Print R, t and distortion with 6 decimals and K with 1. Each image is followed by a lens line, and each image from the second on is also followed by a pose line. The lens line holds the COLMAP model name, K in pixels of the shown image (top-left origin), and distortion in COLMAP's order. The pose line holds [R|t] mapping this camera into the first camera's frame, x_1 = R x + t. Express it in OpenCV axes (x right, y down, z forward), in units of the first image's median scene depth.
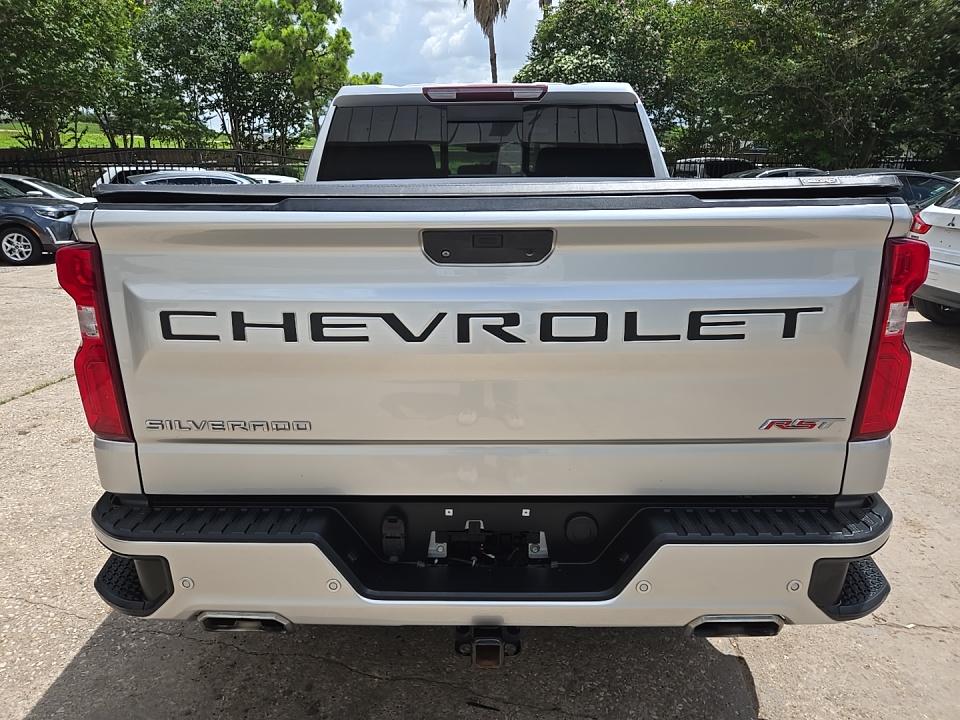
lens RADIAL K [[636.7, 0, 480.0], [0, 636.7, 360.0], [0, 0, 1]] dist [0.046241, -0.036225]
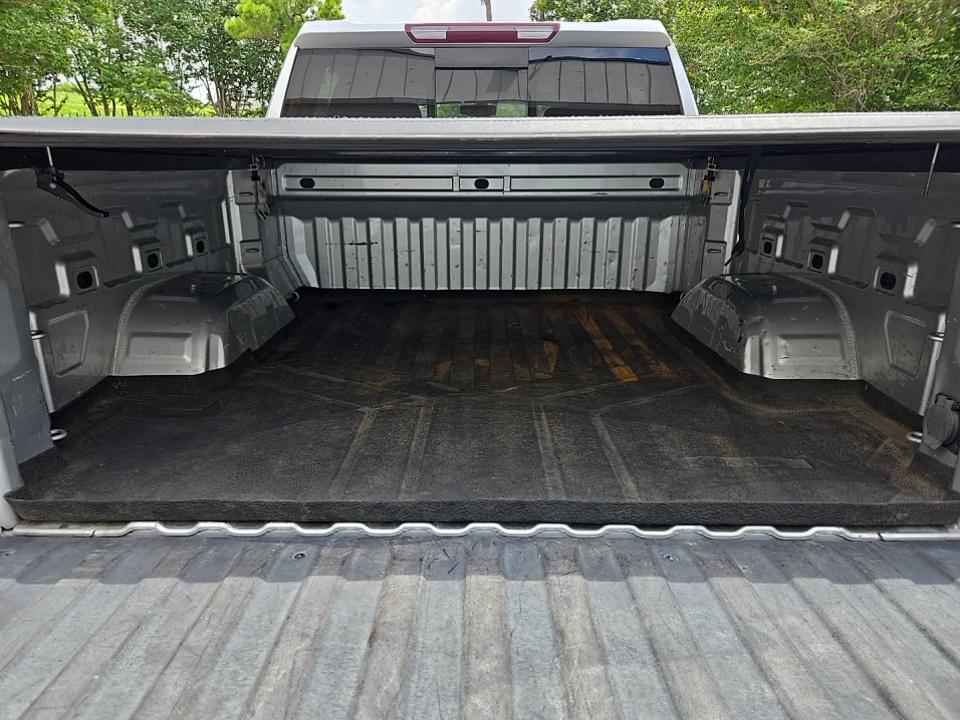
lens RADIAL K [[645.5, 0, 490.6], [0, 645.5, 365.3], [0, 0, 1]] dist [0.006767, -0.001589]
pose [[0.999747, 0.000969, 0.022460, 0.000082], [-0.001890, 0.999156, 0.041026, -0.002197], [-0.022402, -0.041058, 0.998906, 0.012343]]
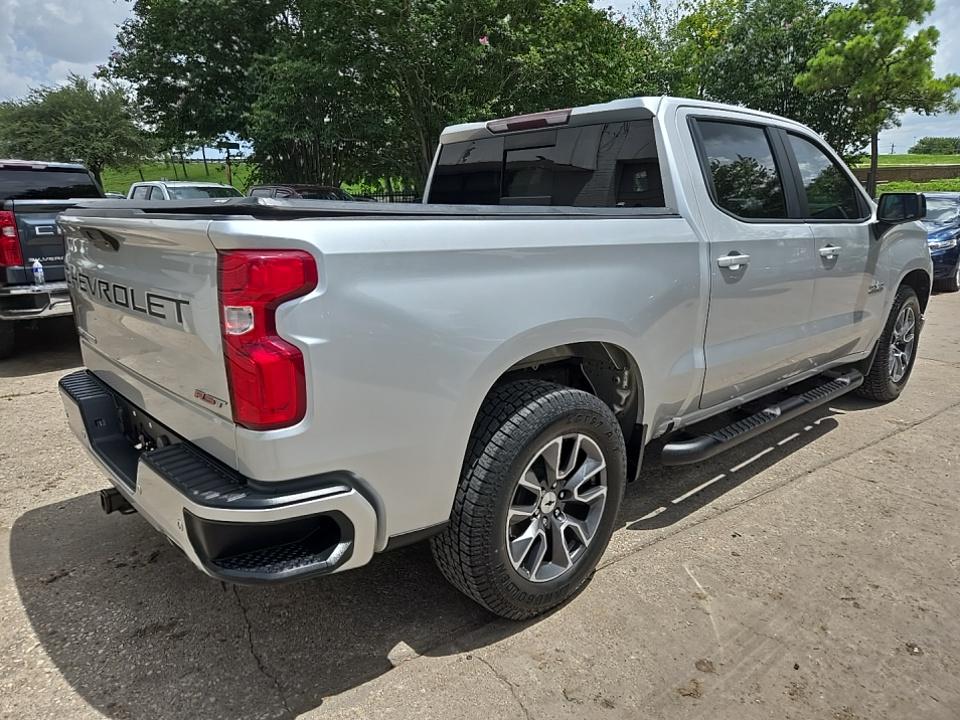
lens RADIAL K [[645.5, 0, 490.6], [0, 645.5, 365.3], [0, 0, 1]] dist [0.006767, -0.001589]
pose [[0.698506, 0.173346, -0.694291, 0.060255], [-0.191751, 0.980077, 0.051783, -0.004733], [0.689435, 0.096960, 0.717829, 0.016774]]
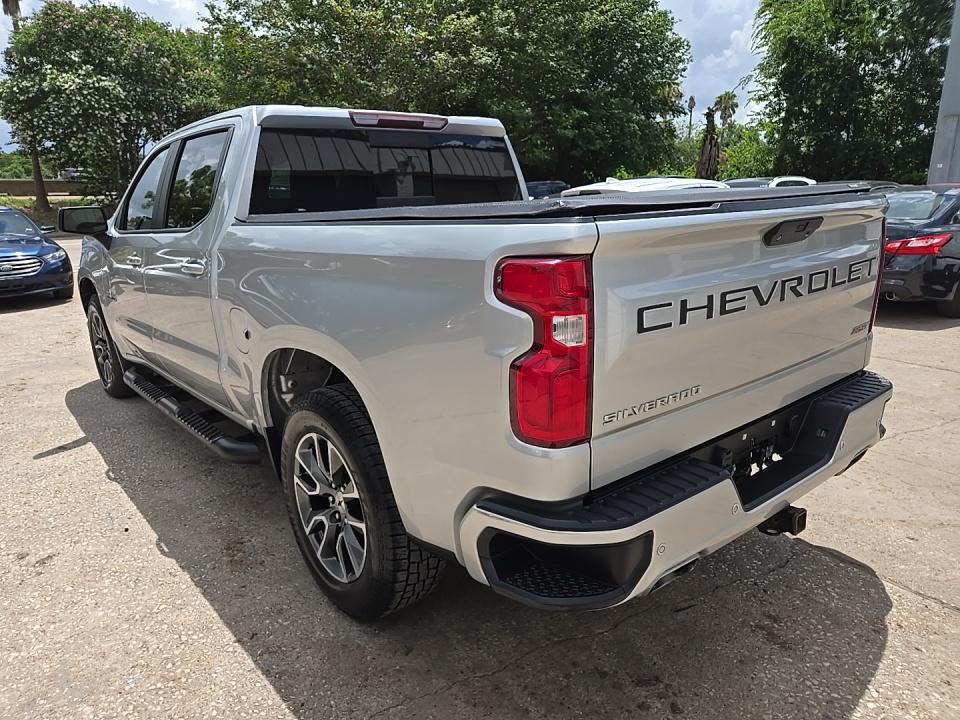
lens RADIAL K [[636.7, 0, 480.0], [0, 636.7, 360.0], [0, 0, 1]] dist [0.046241, -0.036225]
pose [[0.761836, -0.177963, 0.622844, -0.045474], [0.205710, 0.978216, 0.027887, -0.002445], [-0.614239, 0.106880, 0.781849, 0.010008]]
